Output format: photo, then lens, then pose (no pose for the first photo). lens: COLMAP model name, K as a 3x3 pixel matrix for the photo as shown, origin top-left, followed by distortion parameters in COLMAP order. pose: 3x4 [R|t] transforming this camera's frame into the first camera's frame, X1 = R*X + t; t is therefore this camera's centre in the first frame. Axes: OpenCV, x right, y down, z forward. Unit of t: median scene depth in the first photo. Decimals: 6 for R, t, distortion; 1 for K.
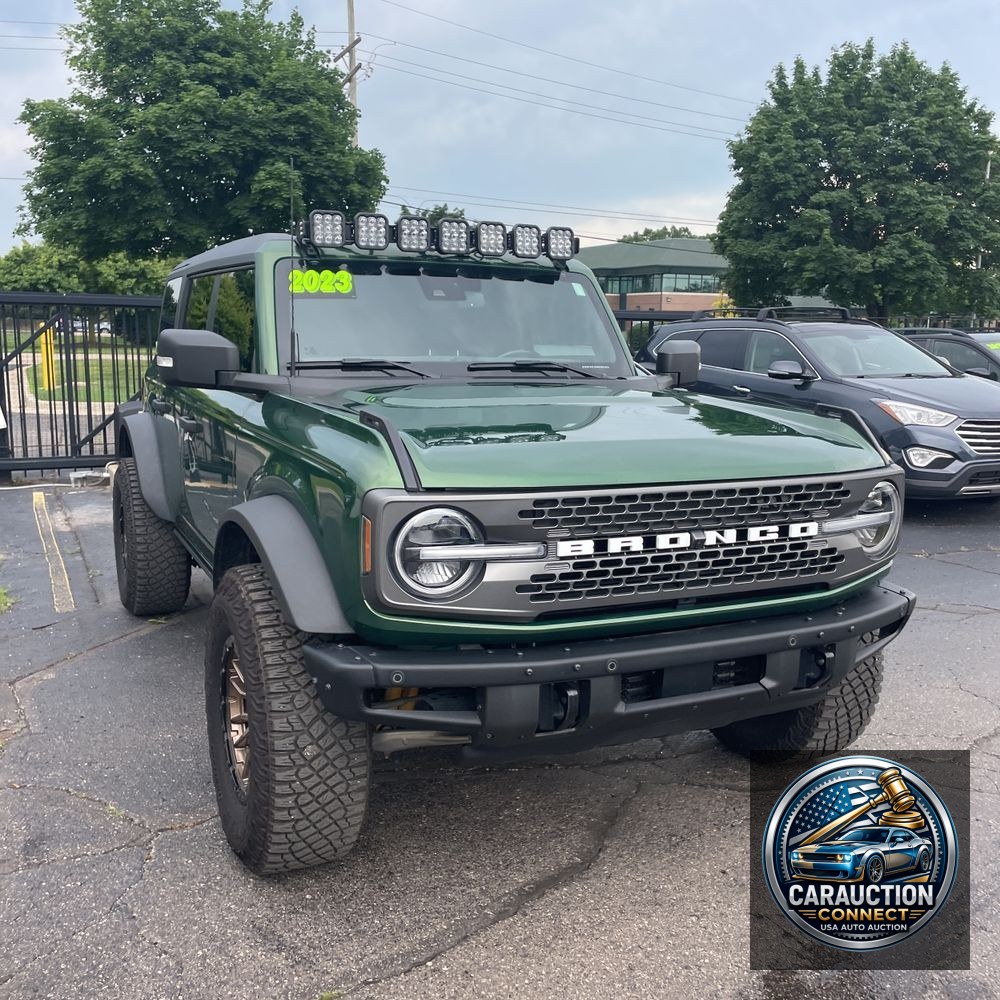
lens RADIAL K [[1052.8, 0, 518.0], [0, 1052.8, 482.1], [0, 0, 1]] dist [0.034965, 0.000000]
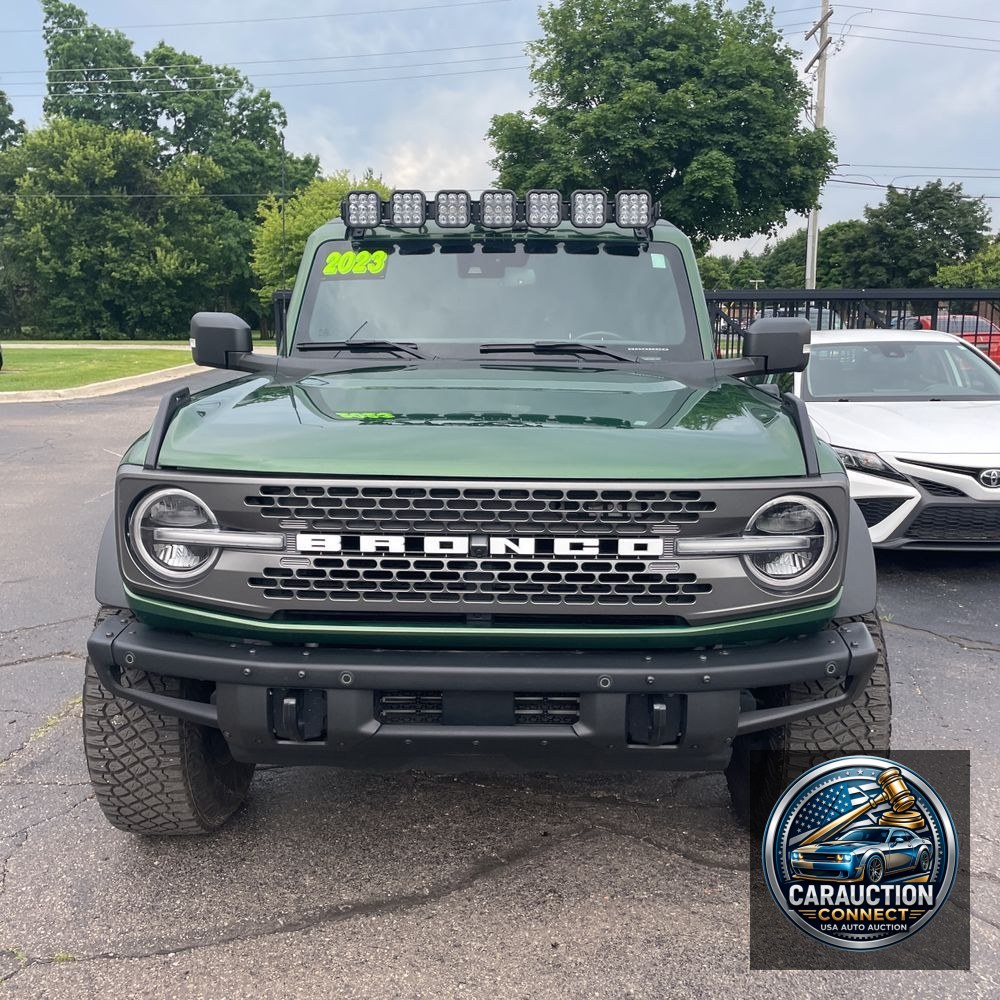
lens RADIAL K [[1052.8, 0, 493.1], [0, 1052.8, 493.9], [0, 0, 1]] dist [0.034965, 0.000000]
pose [[0.885725, 0.062045, -0.460045, 0.397912], [-0.054415, 0.998072, 0.029841, -0.009357], [0.461010, -0.001398, 0.887394, 0.178657]]
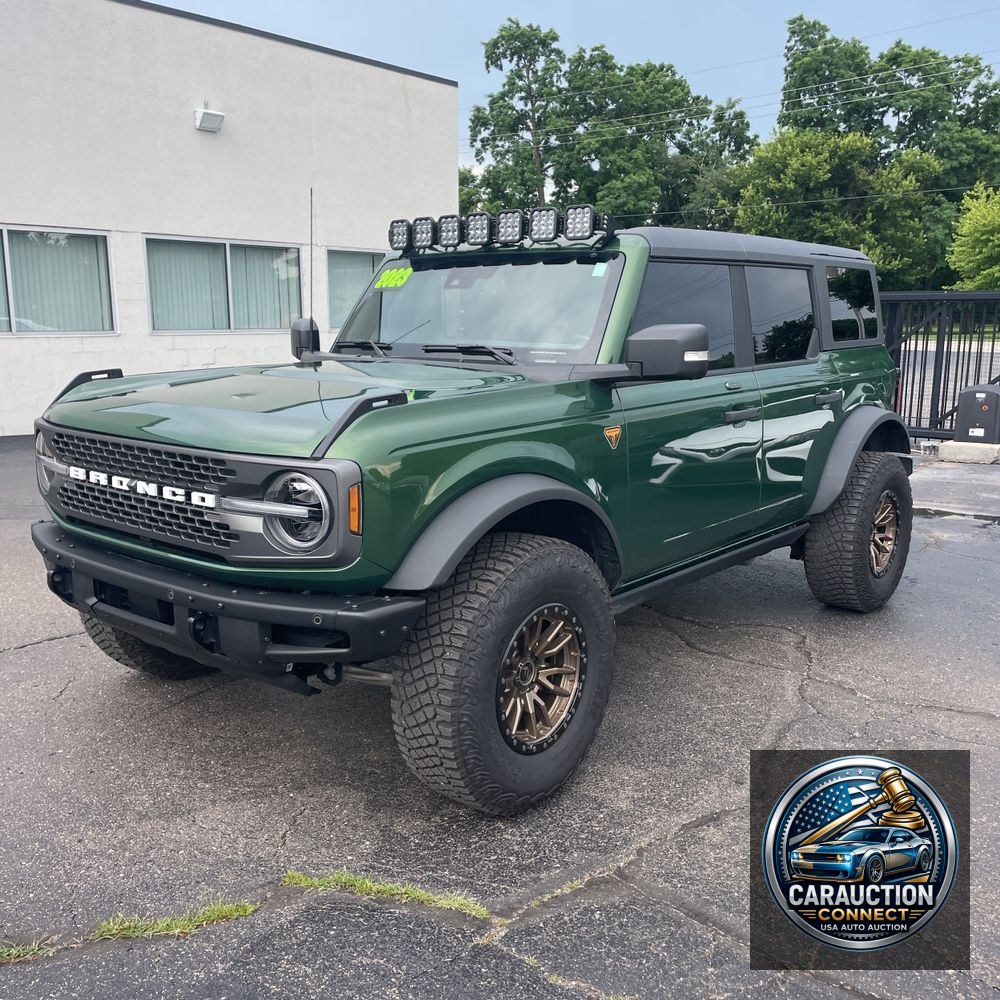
lens RADIAL K [[994.2, 0, 496.3], [0, 994.2, 500.2], [0, 0, 1]] dist [0.036802, 0.000000]
pose [[0.421937, 0.153116, -0.893602, 0.956829], [-0.125091, 0.986041, 0.109890, -0.074800], [0.897954, 0.065415, 0.435201, 0.615212]]
